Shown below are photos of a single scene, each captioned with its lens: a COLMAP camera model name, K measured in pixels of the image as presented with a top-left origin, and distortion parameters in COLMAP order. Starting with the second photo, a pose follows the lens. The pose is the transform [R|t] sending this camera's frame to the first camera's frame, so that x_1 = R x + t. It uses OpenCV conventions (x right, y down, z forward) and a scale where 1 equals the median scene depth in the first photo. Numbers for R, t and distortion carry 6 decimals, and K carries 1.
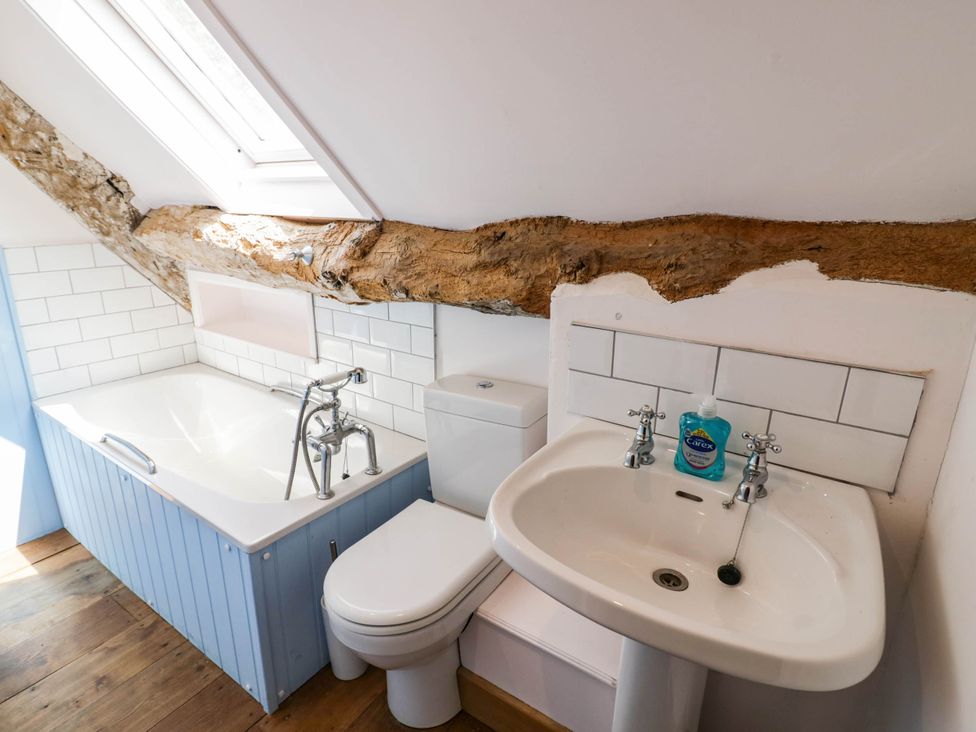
lens RADIAL K [[508.1, 0, 488.0], [0, 508.1, 366.0], [0, 0, 1]] dist [0.002037, -0.014985]
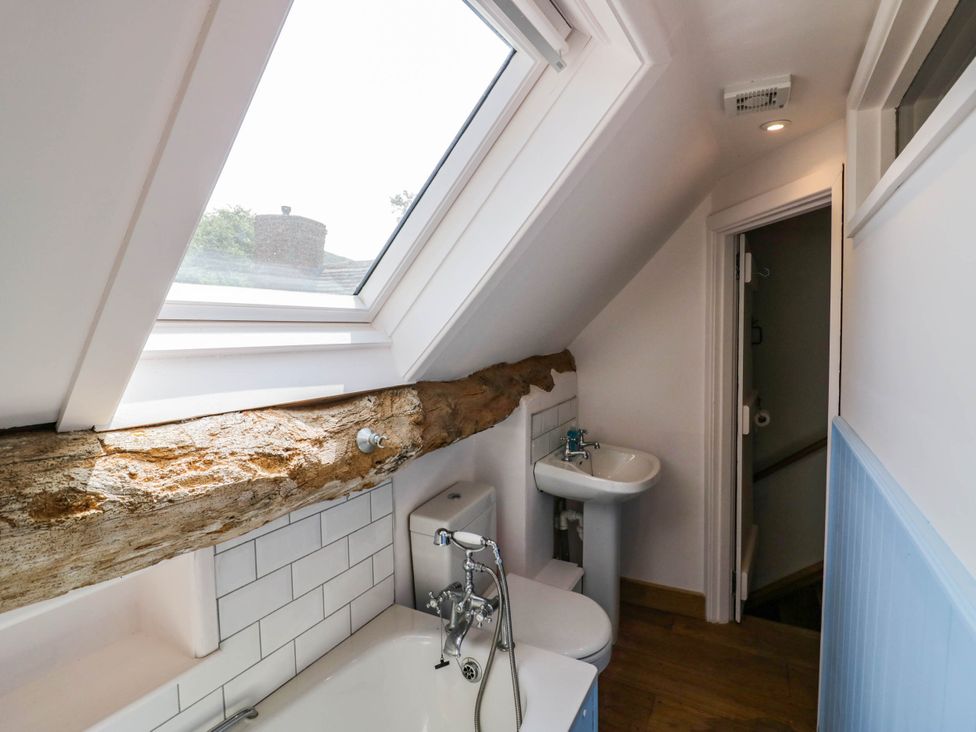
lens RADIAL K [[508.1, 0, 488.0], [0, 508.1, 366.0], [0, 0, 1]] dist [0.002037, -0.014985]
pose [[-0.095548, -0.090712, 0.991283, -1.092875], [0.313708, 0.942349, 0.116472, -0.342260], [-0.944700, 0.322102, -0.061582, 0.793062]]
